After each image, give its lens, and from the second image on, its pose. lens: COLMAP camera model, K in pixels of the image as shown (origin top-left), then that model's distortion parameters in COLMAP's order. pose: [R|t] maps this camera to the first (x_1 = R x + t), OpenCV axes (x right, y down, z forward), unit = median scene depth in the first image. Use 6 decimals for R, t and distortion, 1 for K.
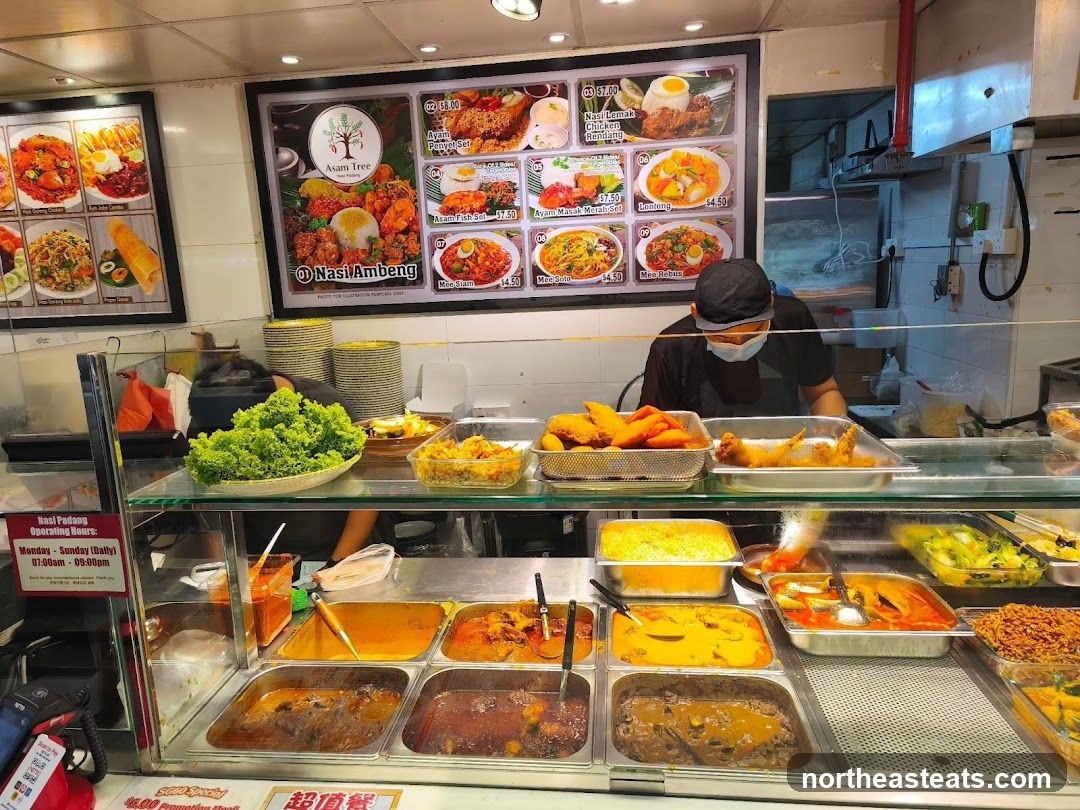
lens RADIAL K [[695.9, 0, 537.9], [0, 695.9, 398.3], [0, 0, 1]] dist [0.057971, -0.032366]
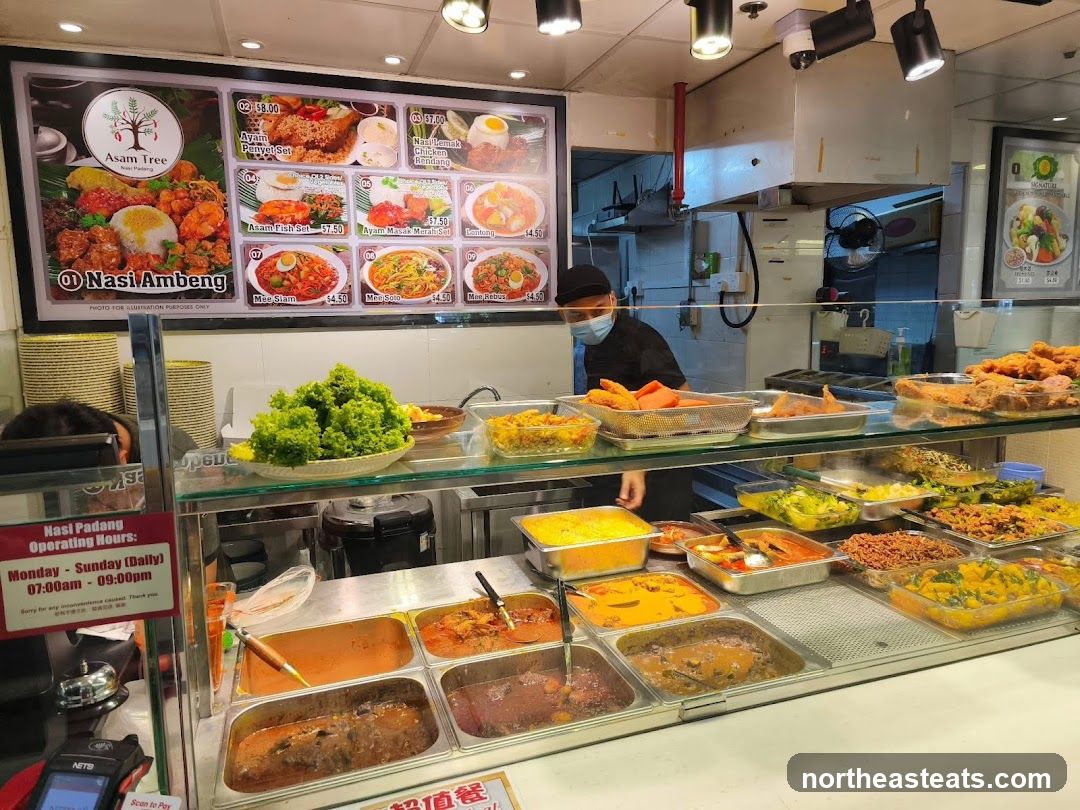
lens RADIAL K [[695.9, 0, 537.9], [0, 695.9, 398.3], [0, 0, 1]] dist [0.057971, -0.032366]
pose [[0.900263, -0.024603, 0.434651, -0.220710], [0.054332, 0.996946, -0.056104, 0.040098], [-0.431943, 0.074123, 0.898850, 0.028933]]
